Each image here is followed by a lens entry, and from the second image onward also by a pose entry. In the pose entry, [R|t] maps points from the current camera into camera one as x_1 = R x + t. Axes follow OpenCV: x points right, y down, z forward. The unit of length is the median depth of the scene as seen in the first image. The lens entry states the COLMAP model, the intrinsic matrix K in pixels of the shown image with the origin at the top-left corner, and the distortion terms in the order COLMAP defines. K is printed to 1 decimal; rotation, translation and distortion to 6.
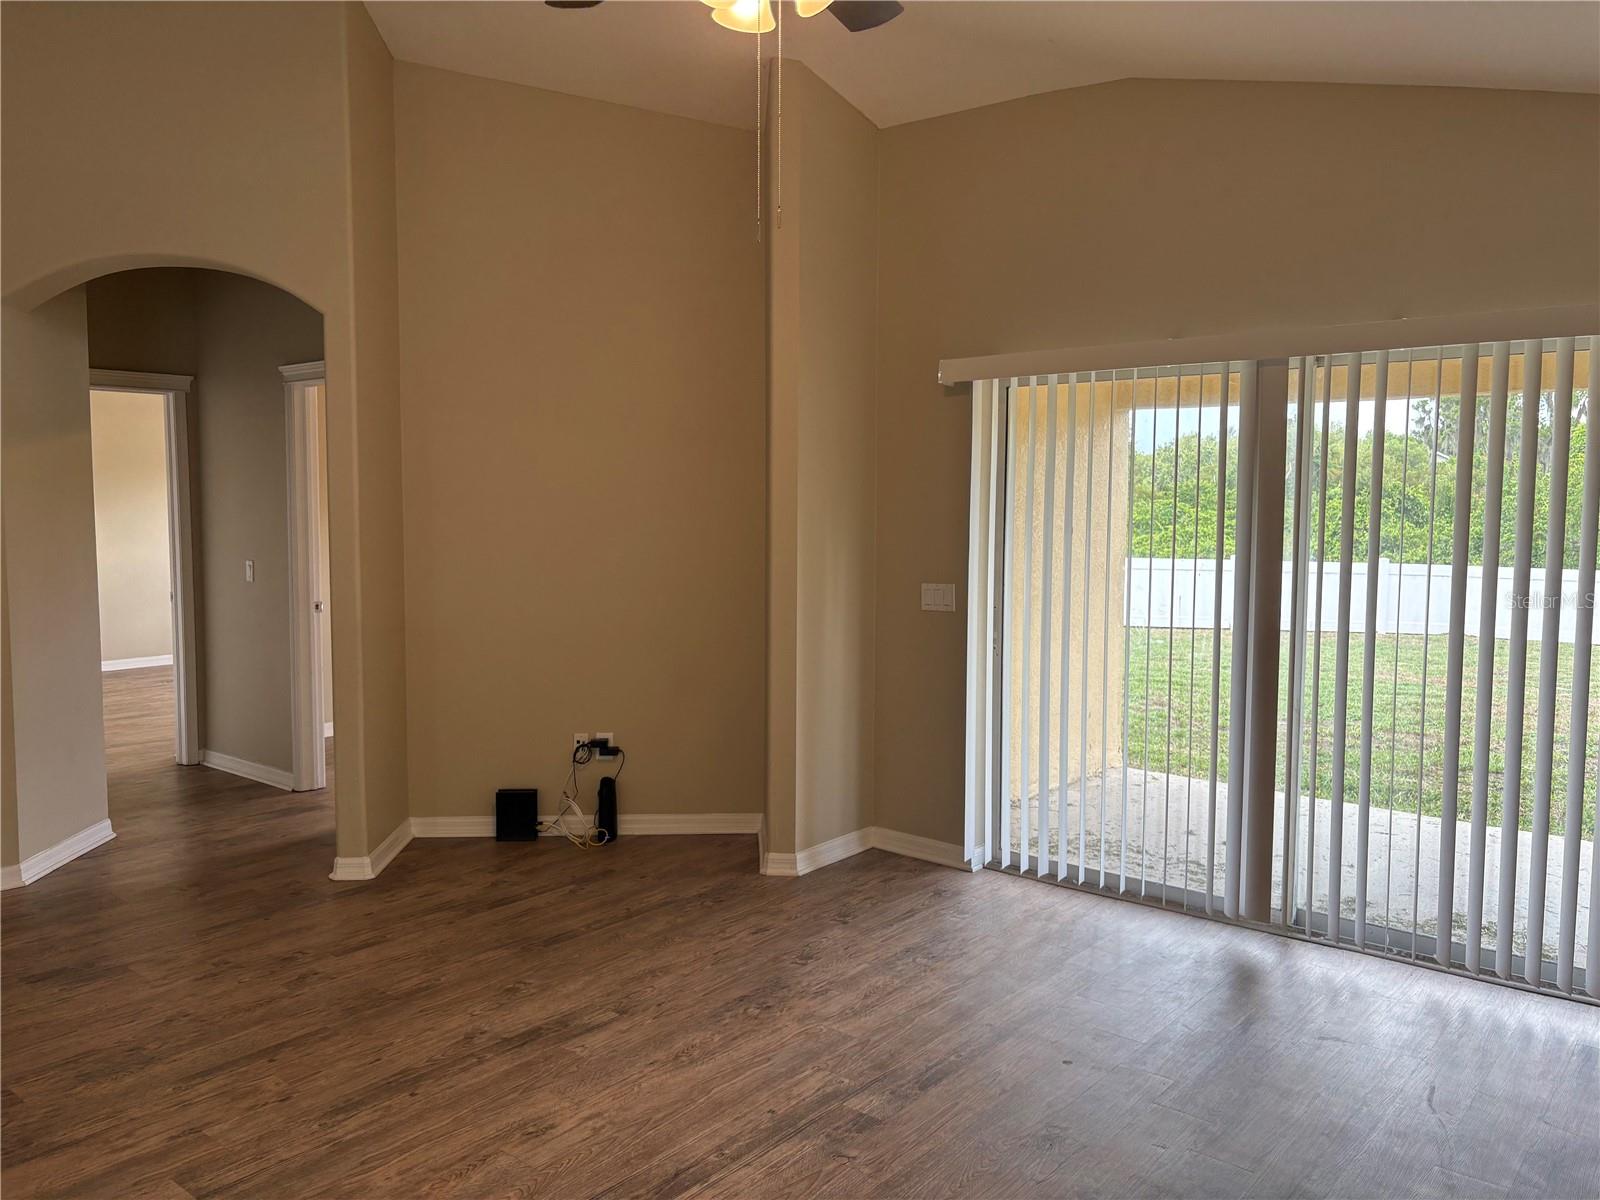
lens RADIAL K [[1207.9, 0, 789.3], [0, 1207.9, 623.9], [0, 0, 1]] dist [0.034901, -0.042117]
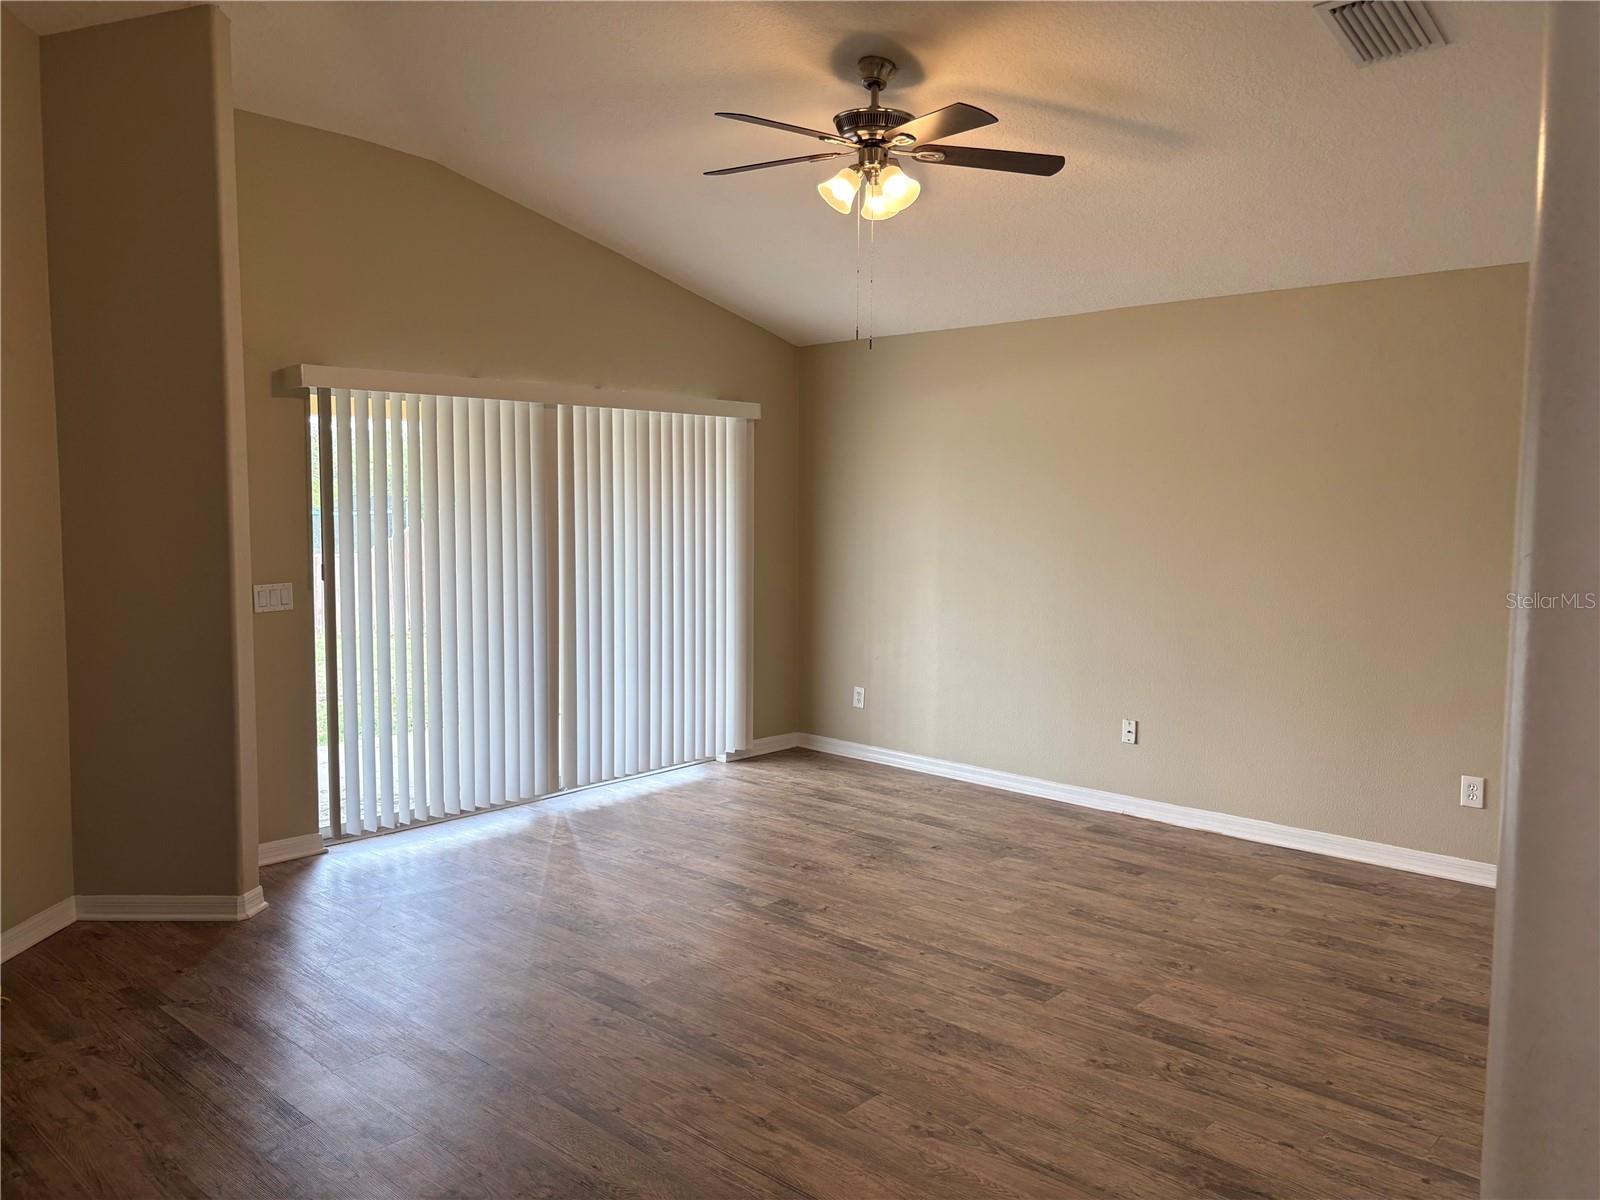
lens RADIAL K [[1207.9, 0, 797.3], [0, 1207.9, 600.8], [0, 0, 1]] dist [0.034901, -0.042117]
pose [[0.062141, -0.094033, 0.993628, -1.161824], [0.099798, 0.991148, 0.087557, -0.087809], [-0.993065, 0.093721, 0.070975, 0.672493]]
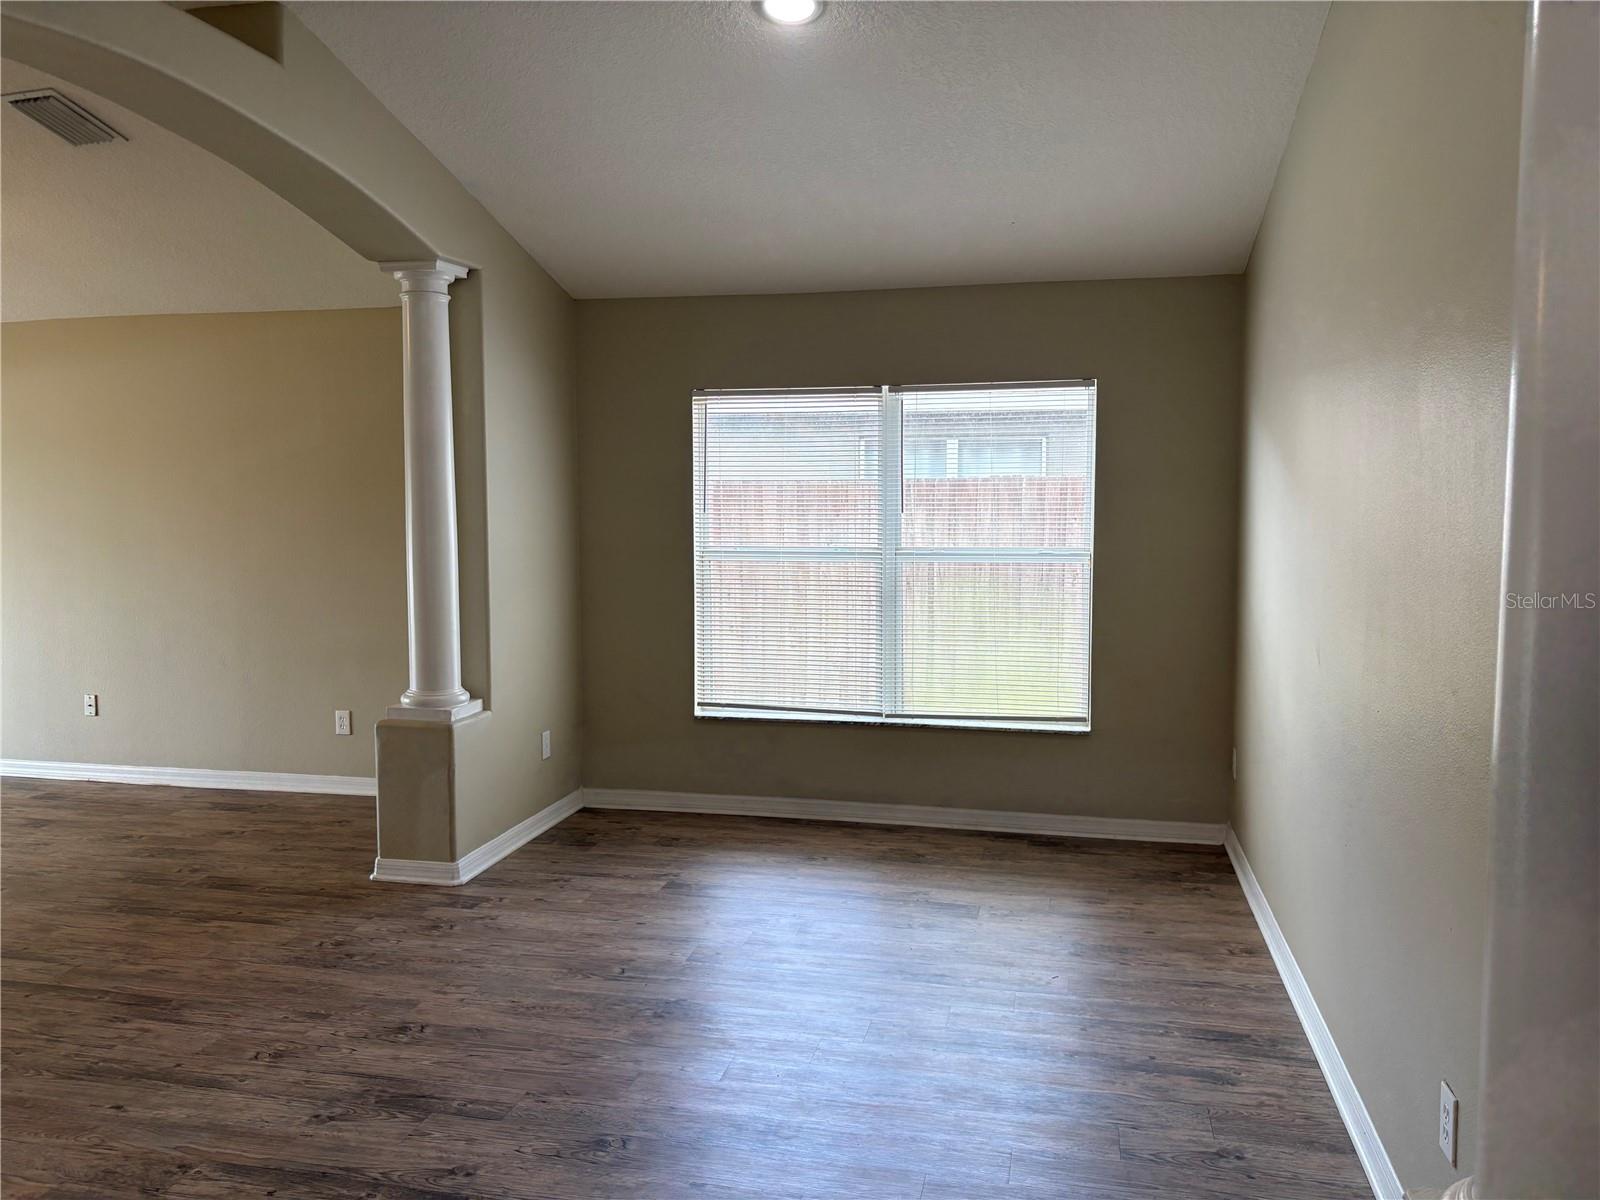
lens RADIAL K [[1207.9, 0, 794.5], [0, 1207.9, 589.0], [0, 0, 1]] dist [0.034901, -0.042117]
pose [[-0.447962, -0.074234, 0.890965, -1.580210], [0.093412, 0.987207, 0.129218, -0.032016], [-0.889159, 0.141112, -0.435297, 0.202085]]
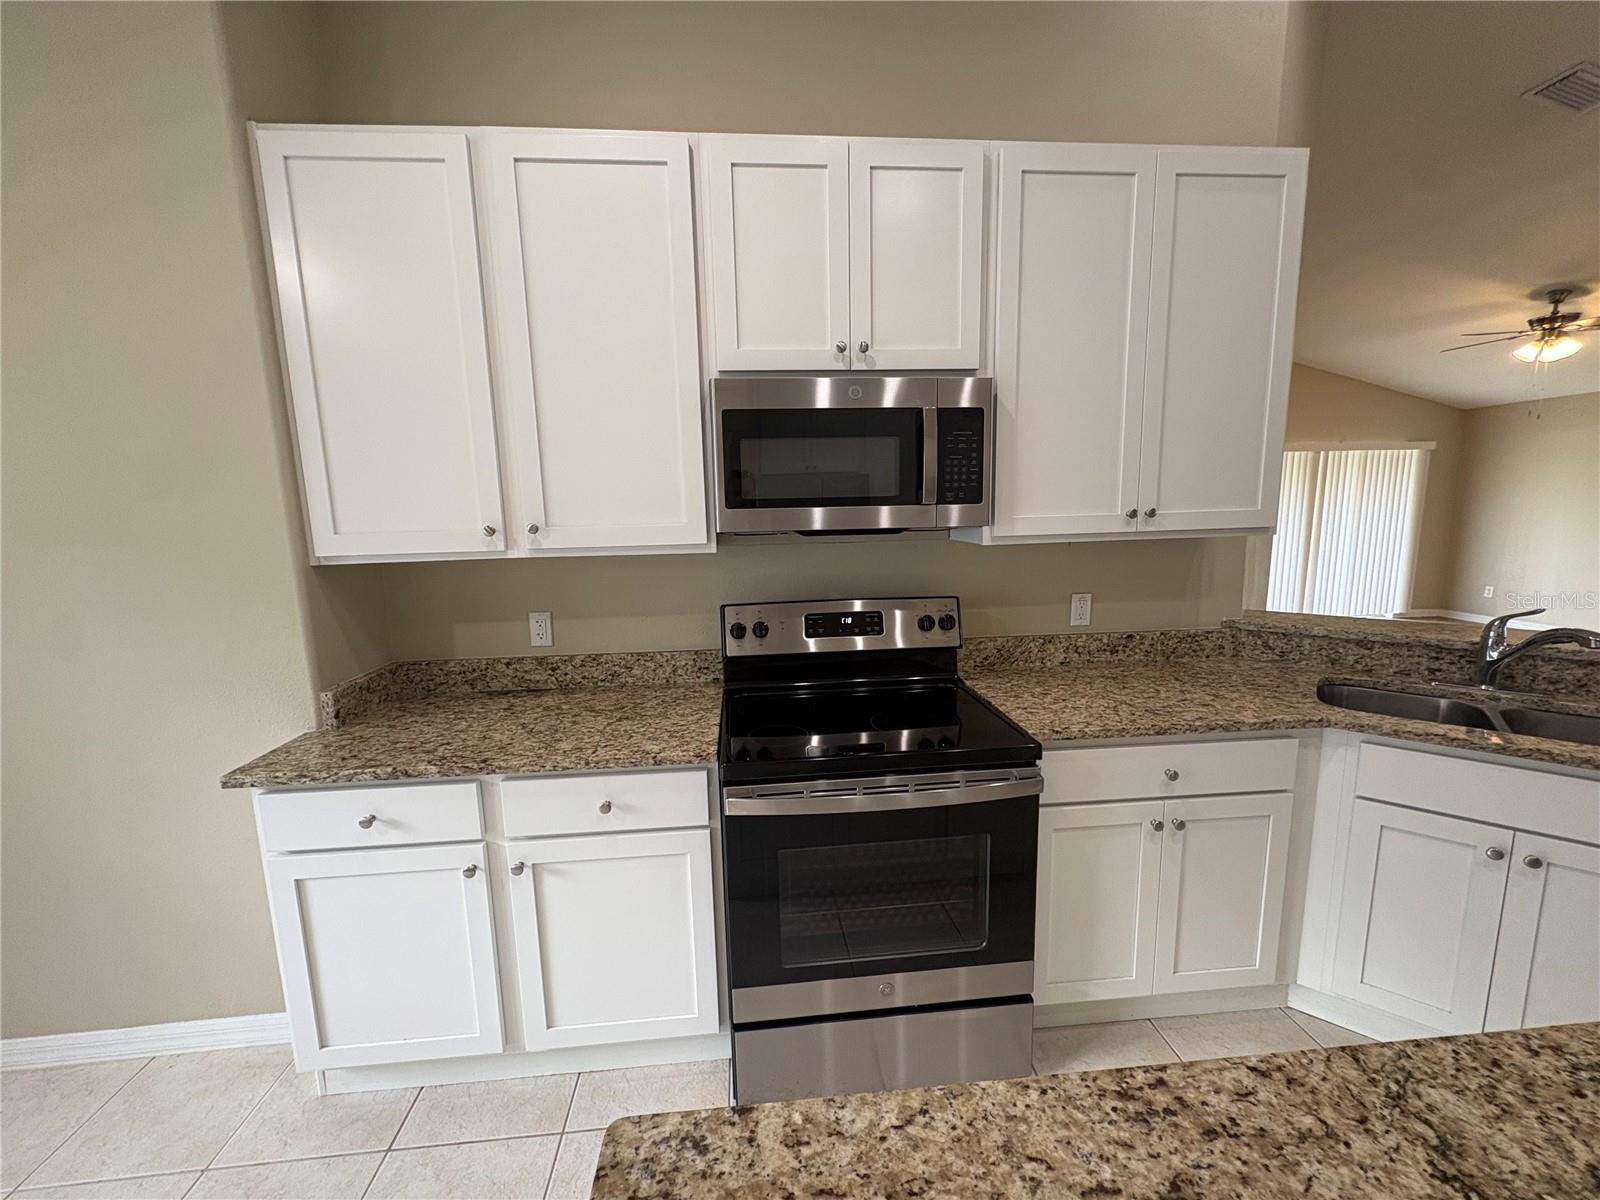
lens RADIAL K [[650.3, 0, 789.9], [0, 650.3, 601.4], [0, 0, 1]] dist [0.002153, 0.000078]
pose [[0.712683, -0.127828, 0.689742, -2.170133], [0.101932, 0.991692, 0.078465, -0.102400], [-0.694041, 0.014386, 0.719792, 0.775977]]
